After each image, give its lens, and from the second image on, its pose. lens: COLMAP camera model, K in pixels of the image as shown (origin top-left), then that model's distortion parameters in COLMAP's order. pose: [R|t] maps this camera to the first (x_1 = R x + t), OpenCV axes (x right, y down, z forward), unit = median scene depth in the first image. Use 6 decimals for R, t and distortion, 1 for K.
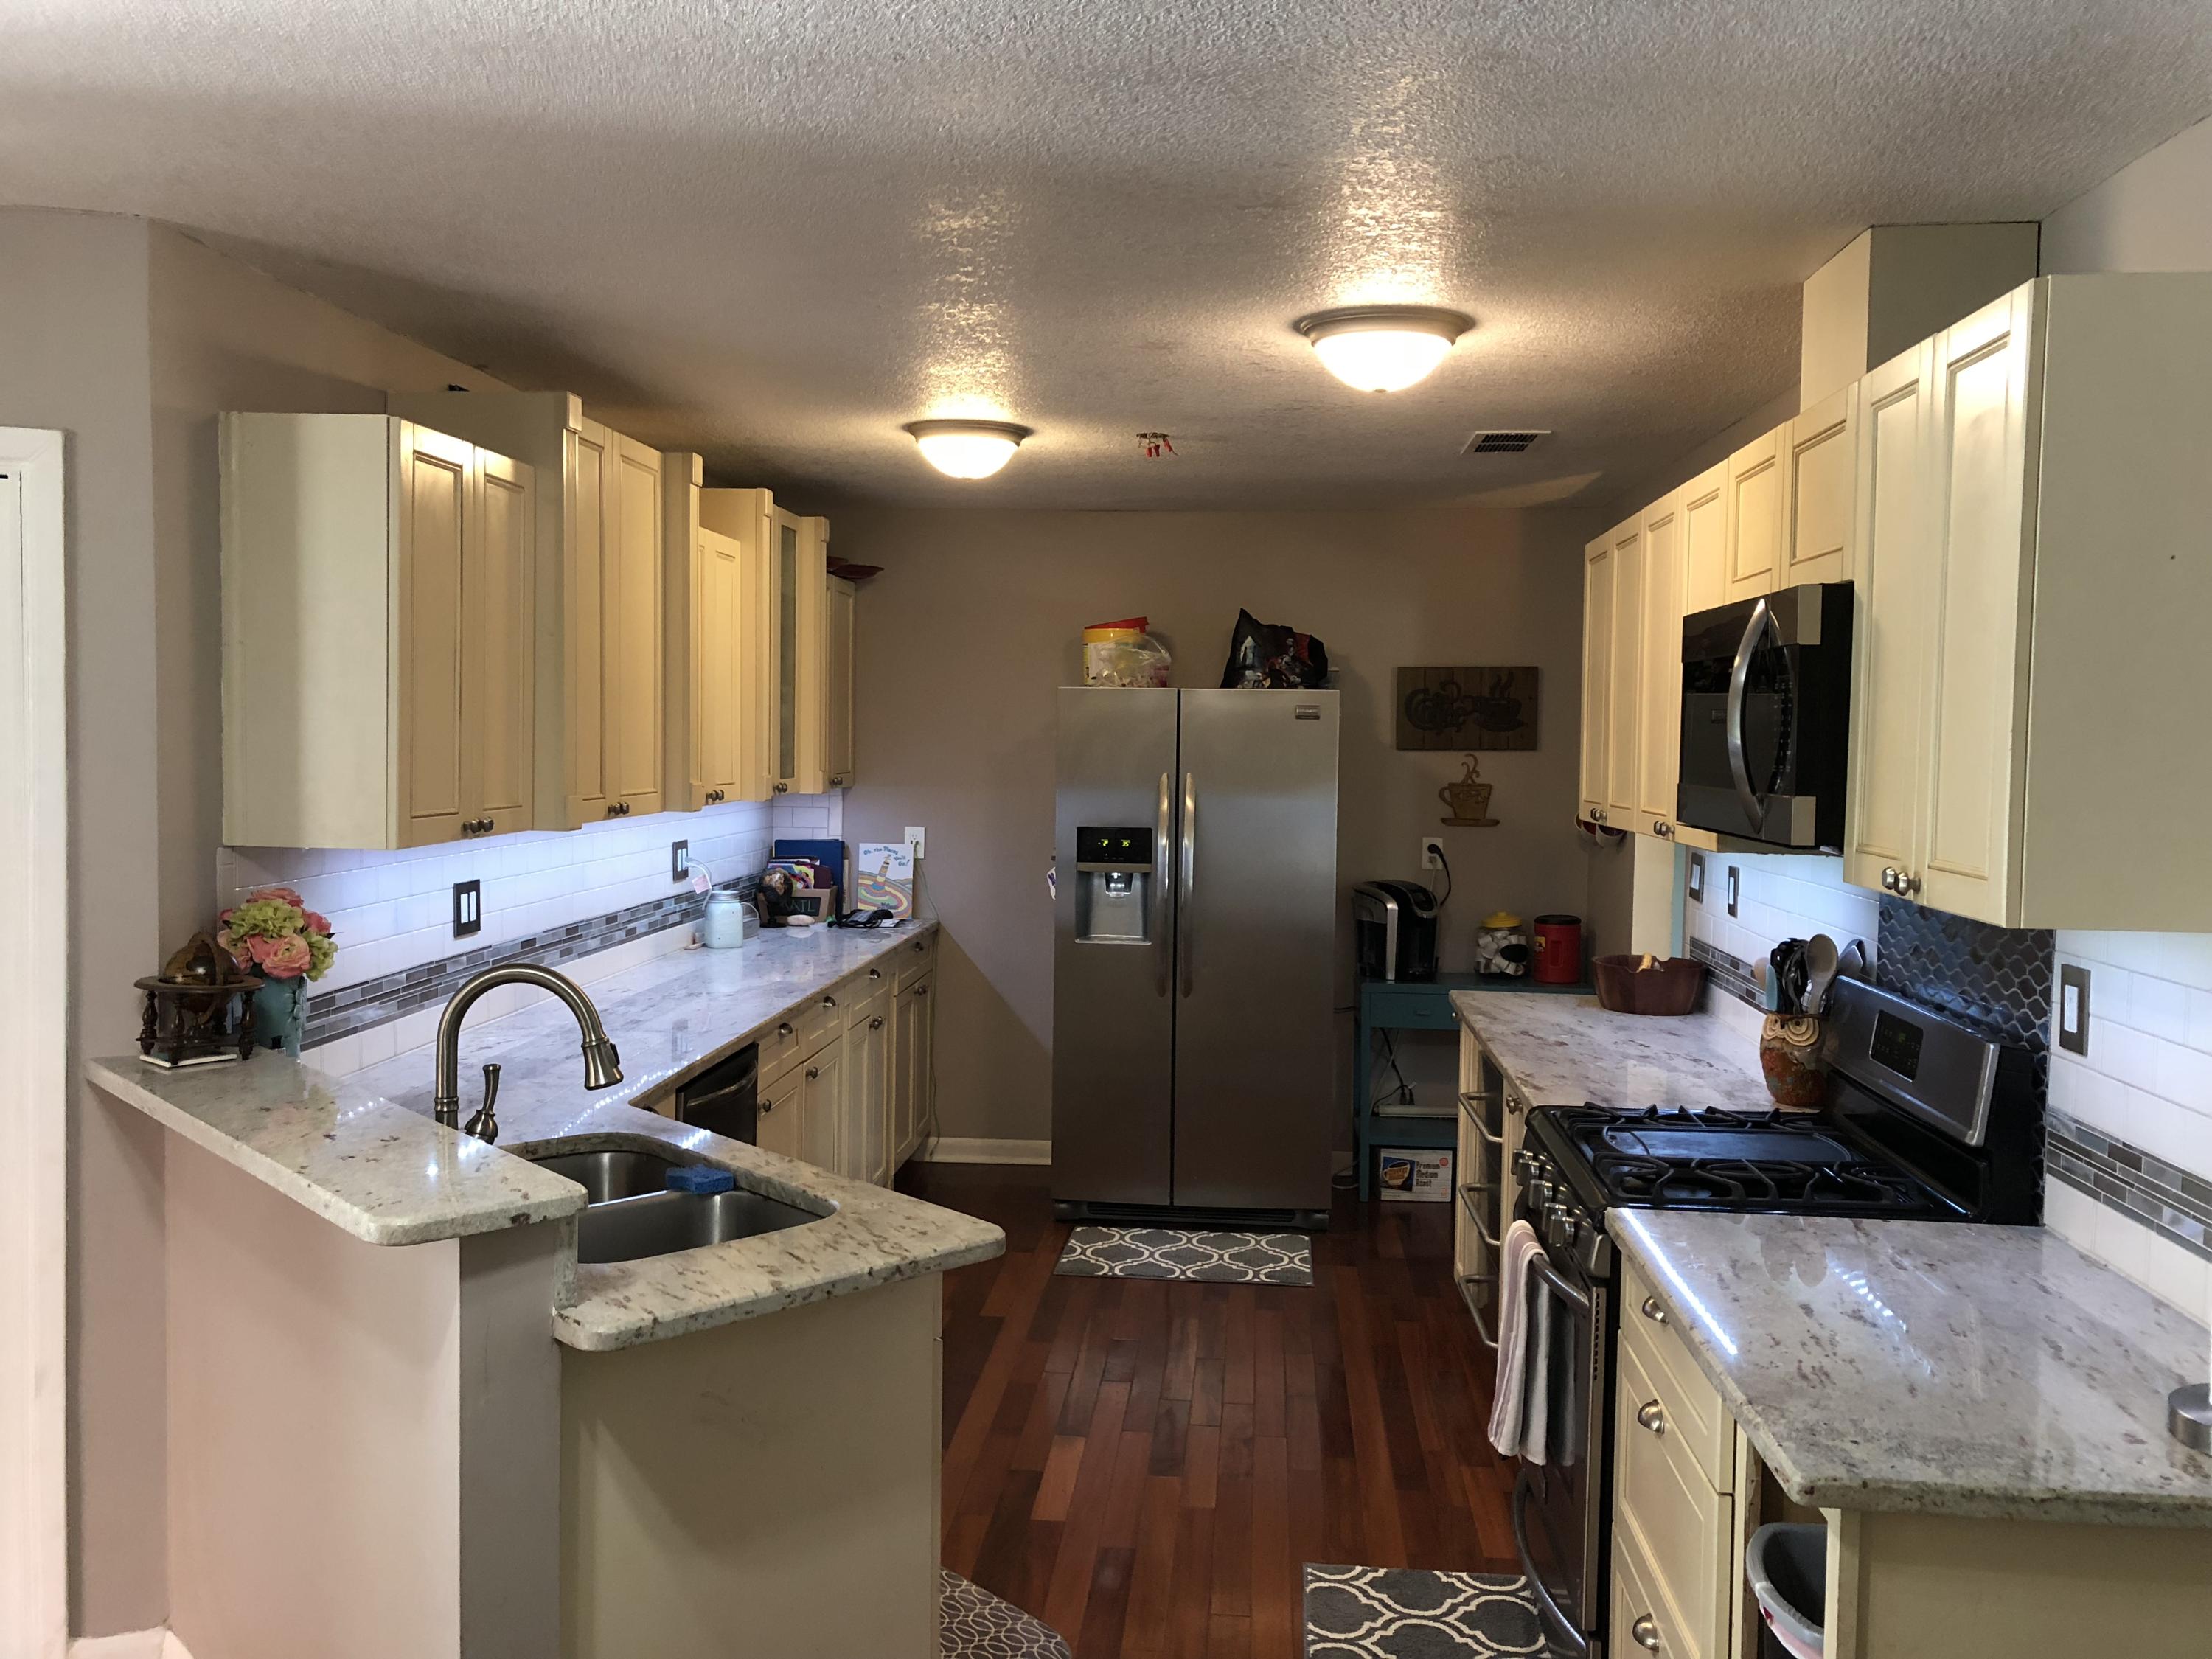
lens RADIAL K [[1806.6, 0, 1100.0], [0, 1806.6, 823.1], [0, 0, 1]] dist [0.024972, -0.029952]
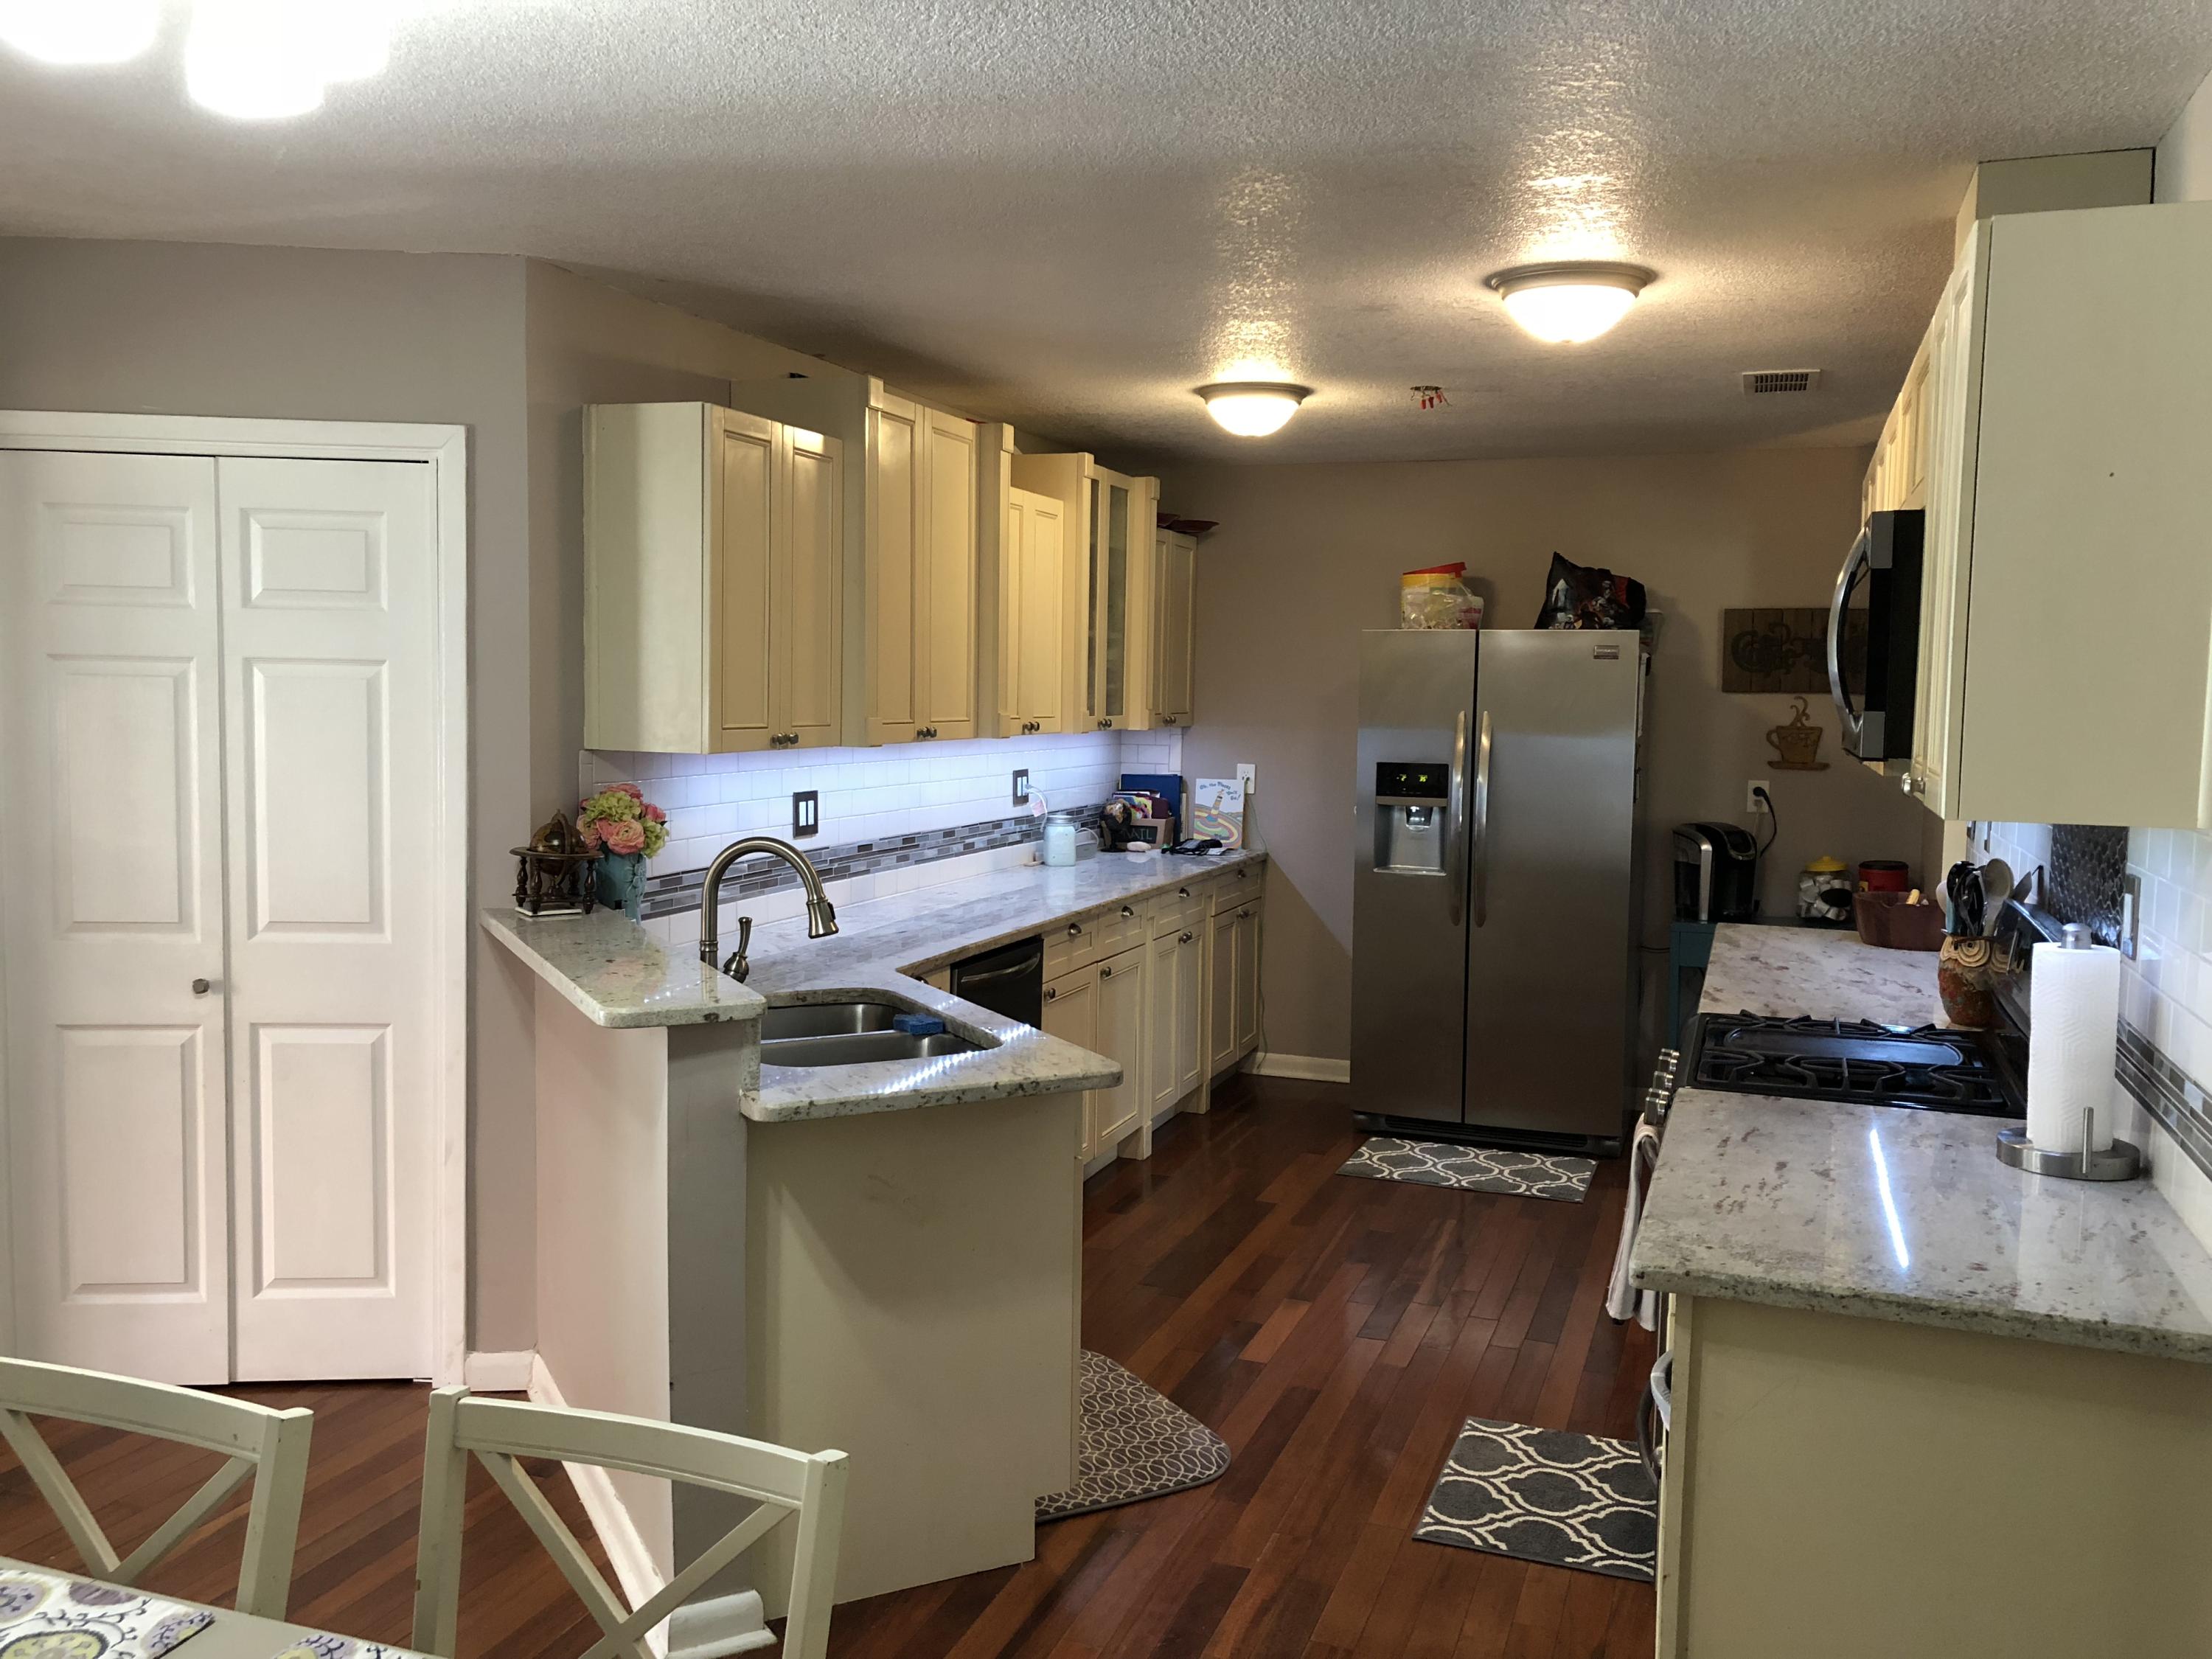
lens RADIAL K [[1806.6, 0, 1092.1], [0, 1806.6, 831.8], [0, 0, 1]] dist [0.024972, -0.029952]
pose [[0.963593, 0.023258, -0.266360, 0.175889], [-0.016361, 0.999472, 0.028084, 0.025744], [0.266872, -0.022704, 0.963465, -0.113029]]
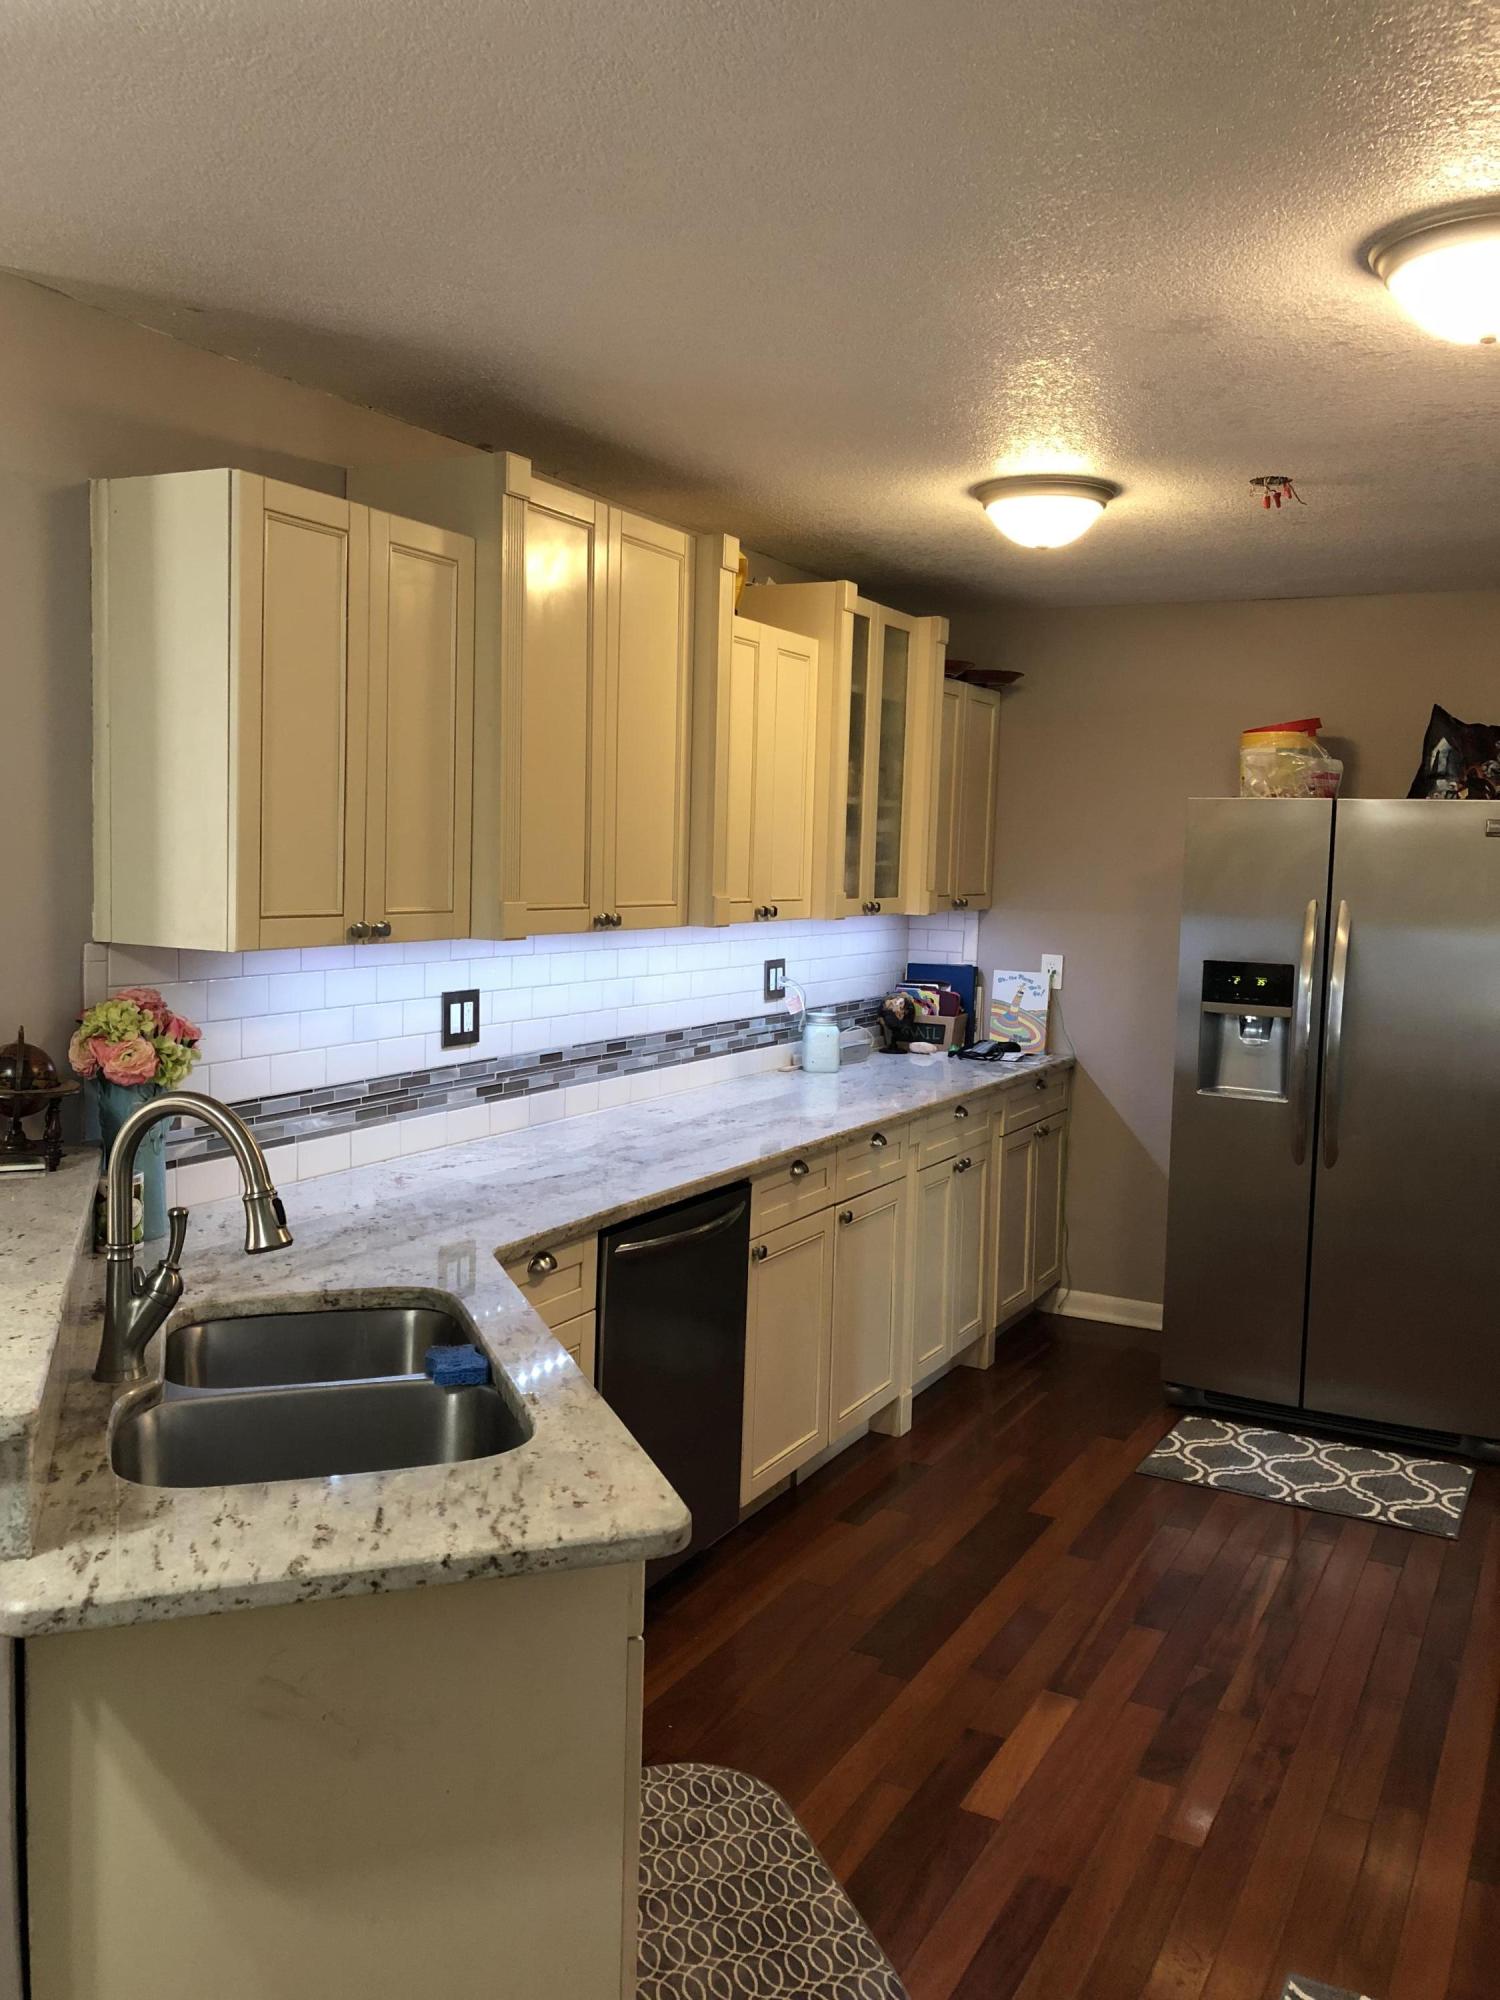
lens RADIAL K [[1633.4, 0, 750.8], [0, 1633.4, 995.7], [0, 0, 1]] dist [0.024972, -0.029952]
pose [[0.919736, 0.045988, -0.389834, 0.151892], [-0.035107, 0.998771, 0.034996, -0.001206], [0.390964, -0.018501, 0.920220, 0.306998]]
